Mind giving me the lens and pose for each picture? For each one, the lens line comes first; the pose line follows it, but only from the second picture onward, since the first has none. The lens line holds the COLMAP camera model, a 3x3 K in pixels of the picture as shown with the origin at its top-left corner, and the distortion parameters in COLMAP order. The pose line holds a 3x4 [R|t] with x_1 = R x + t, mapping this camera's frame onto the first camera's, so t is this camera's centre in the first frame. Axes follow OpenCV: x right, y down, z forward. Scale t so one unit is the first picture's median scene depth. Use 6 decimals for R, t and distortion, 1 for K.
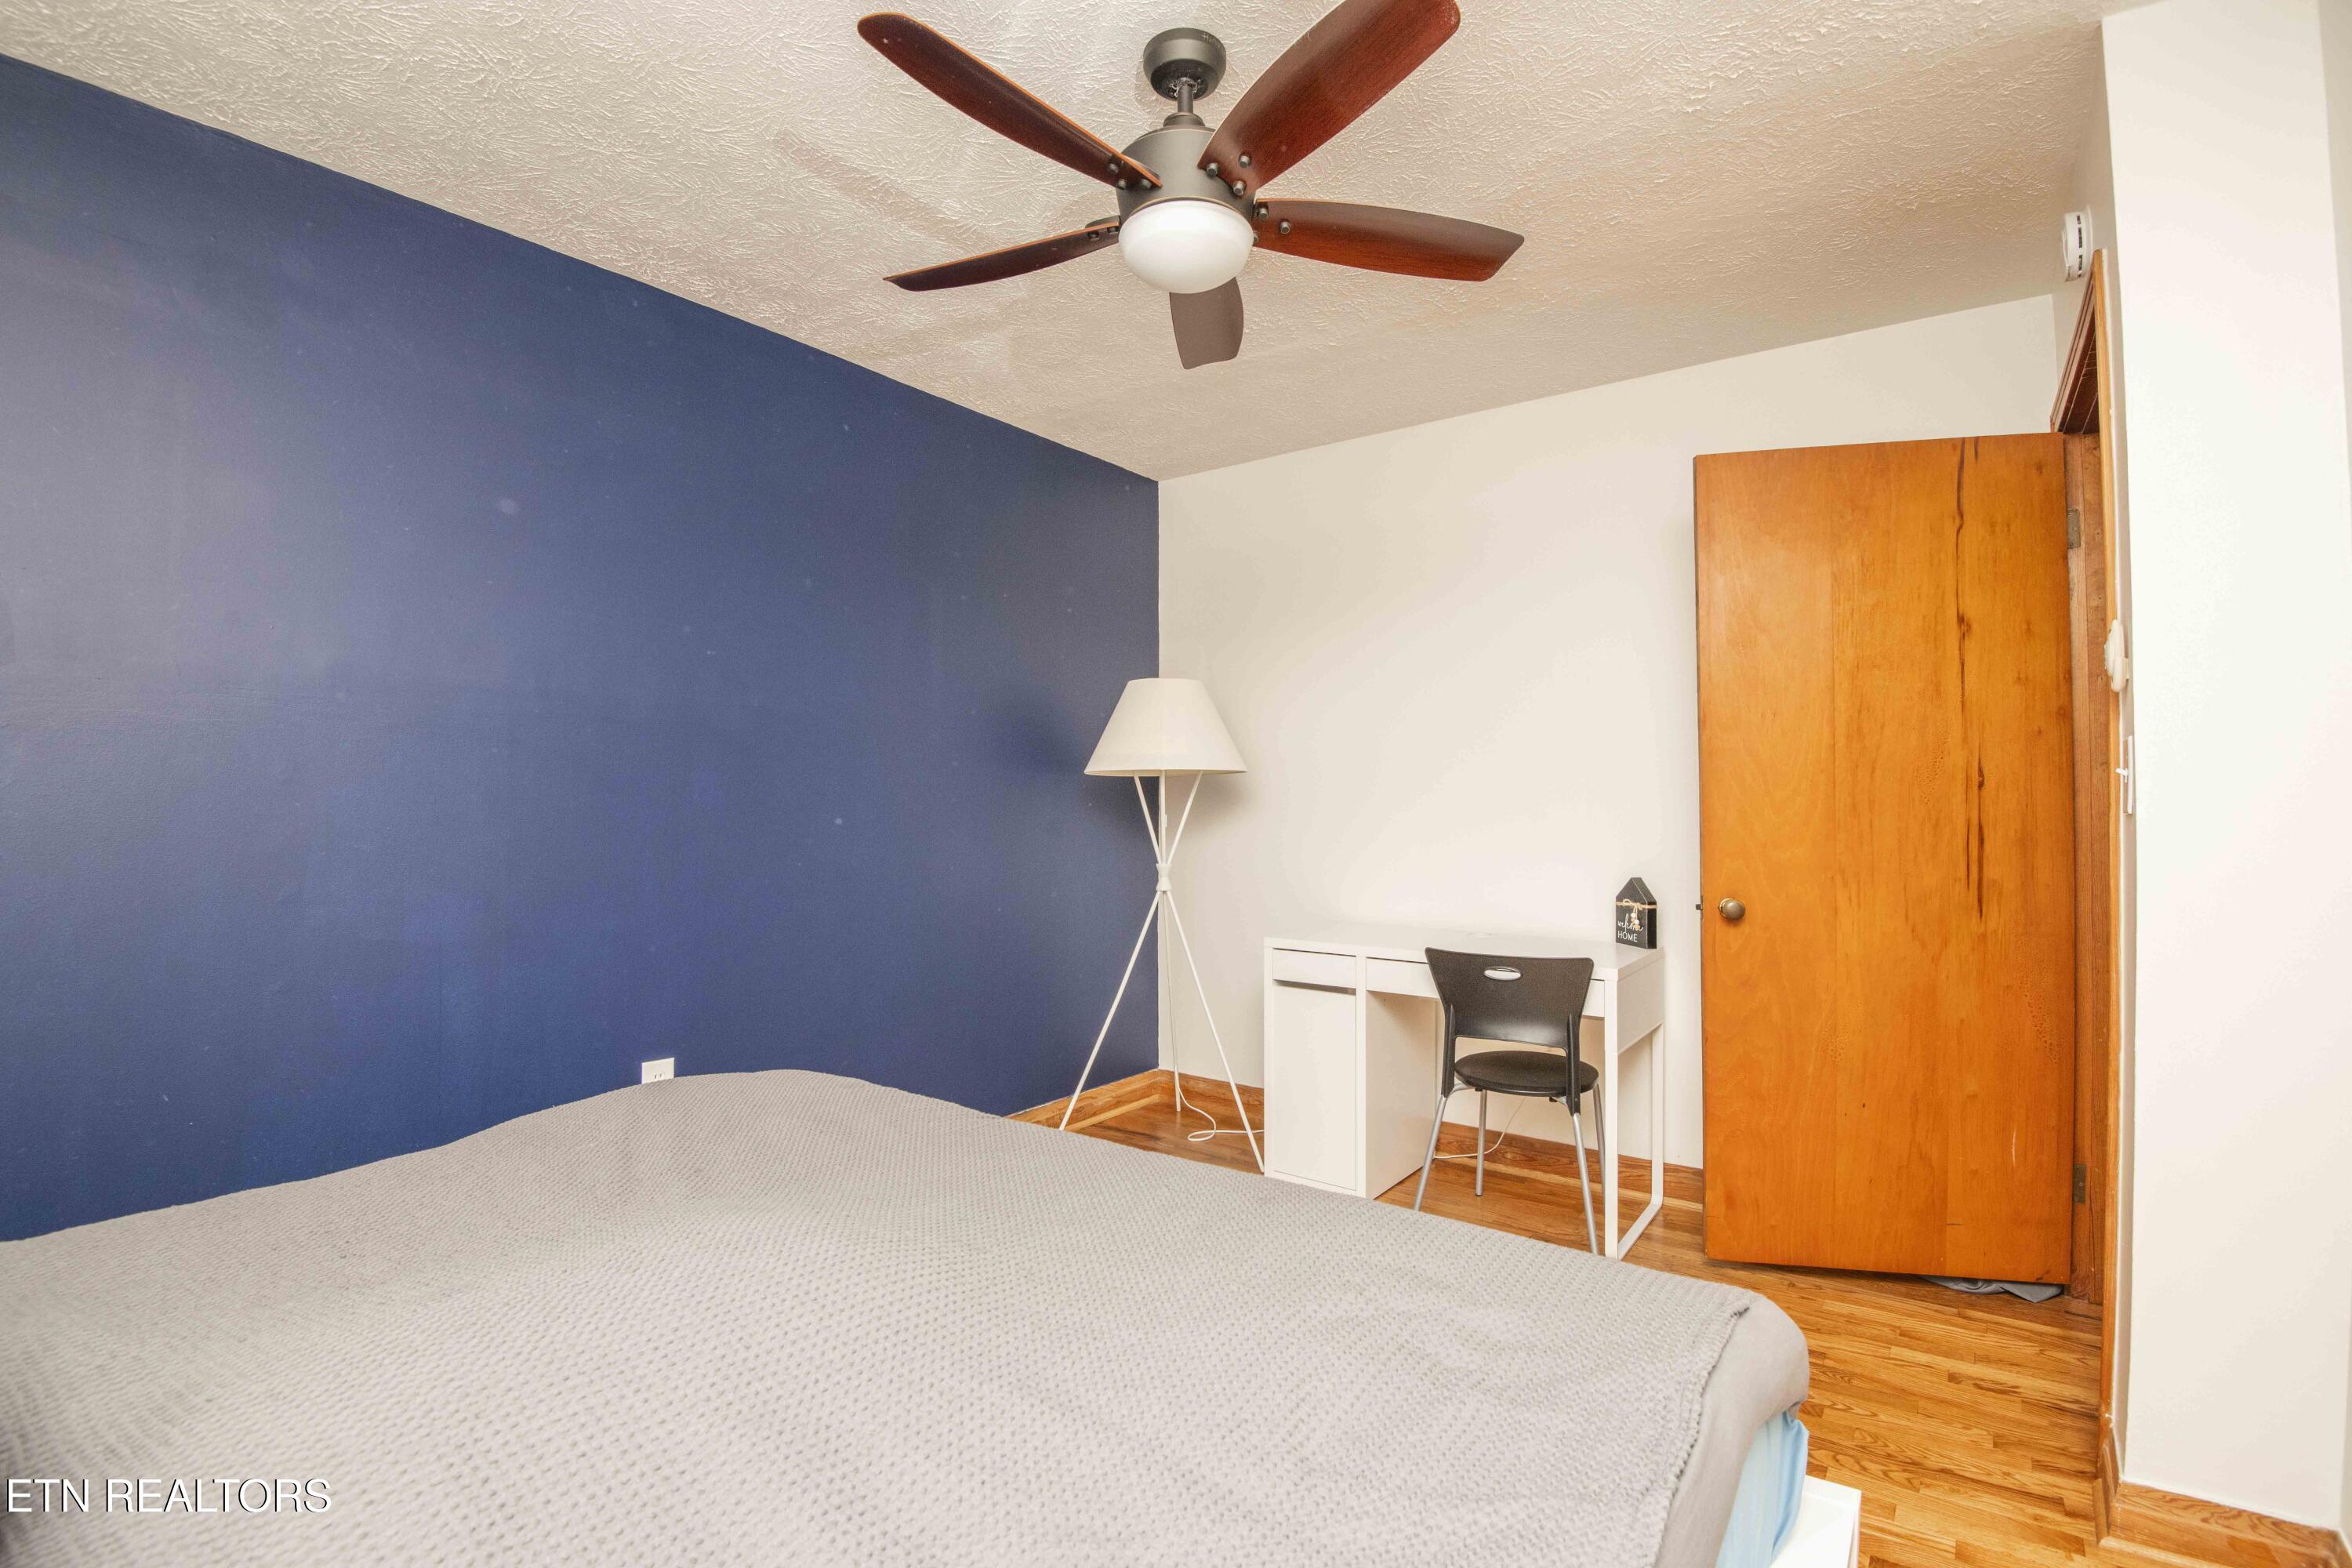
lens RADIAL K [[1073.3, 0, 1196.0], [0, 1073.3, 785.7], [0, 0, 1]] dist [-0.025774, -0.011878]
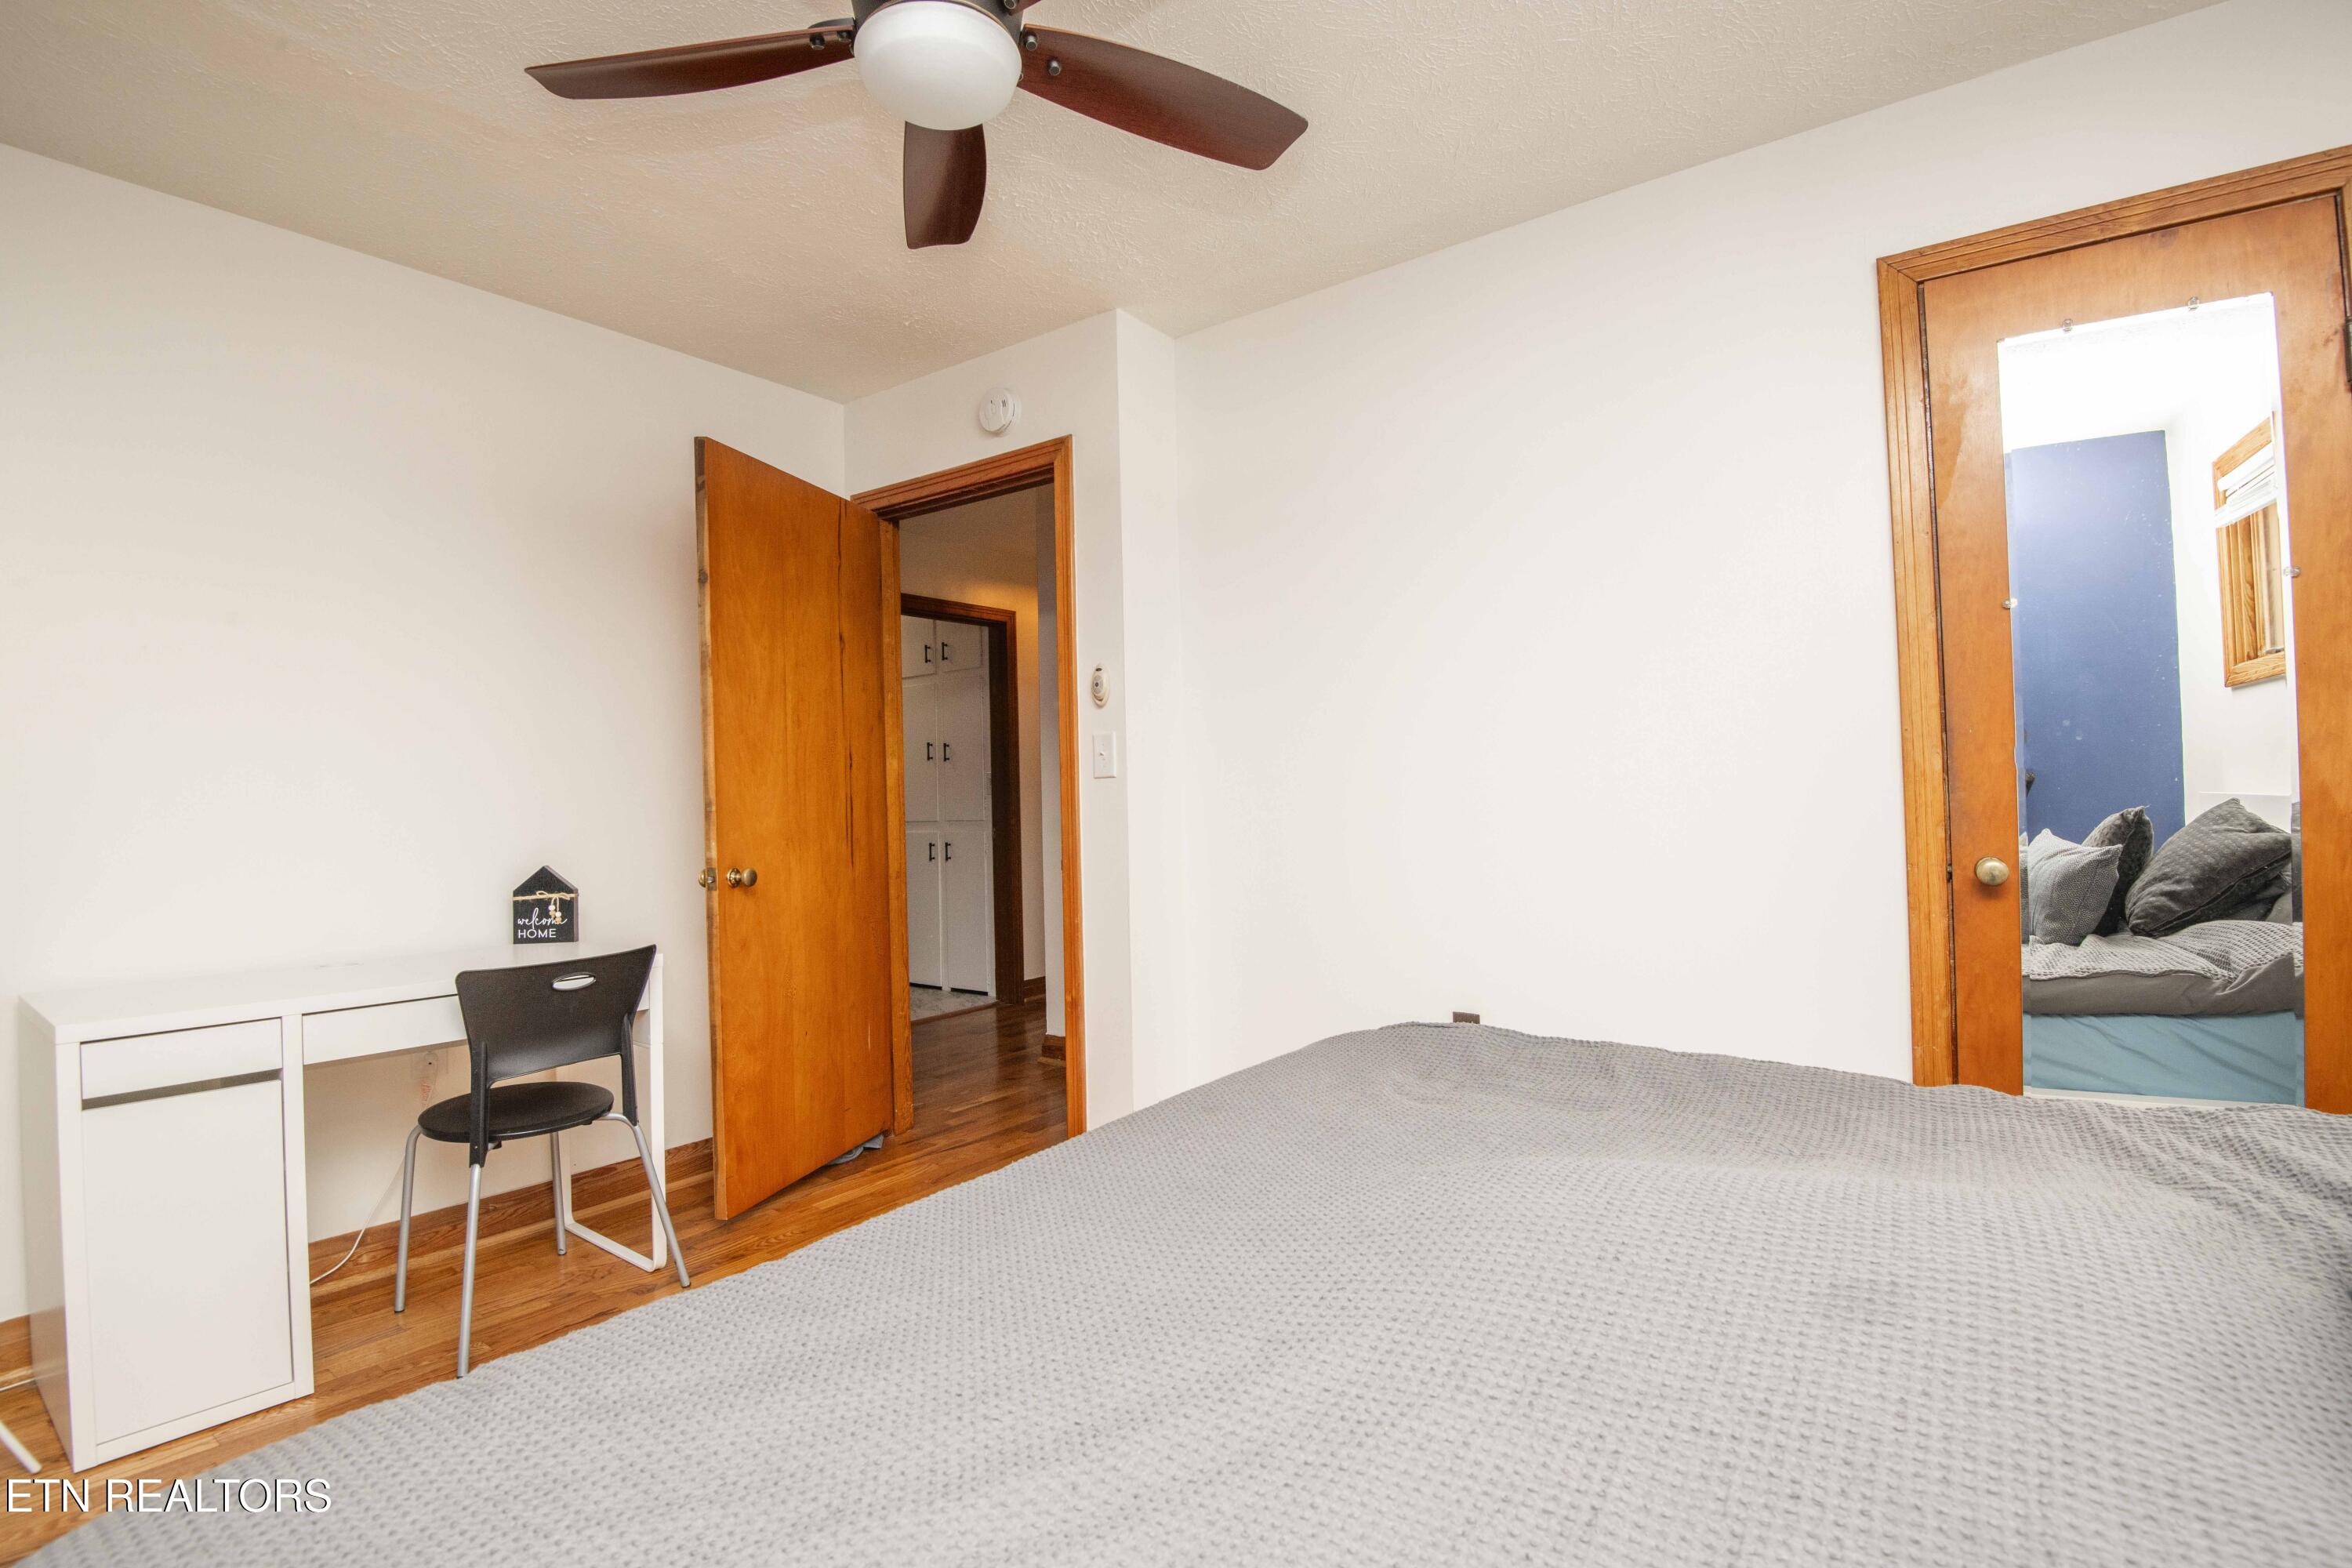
lens RADIAL K [[1073.3, 0, 1196.0], [0, 1073.3, 785.7], [0, 0, 1]] dist [-0.025774, -0.011878]
pose [[0.001899, 0.010334, 0.999945, -0.563322], [0.004198, 0.999938, -0.010342, 0.037815], [-0.999989, 0.004217, 0.001855, 0.553975]]
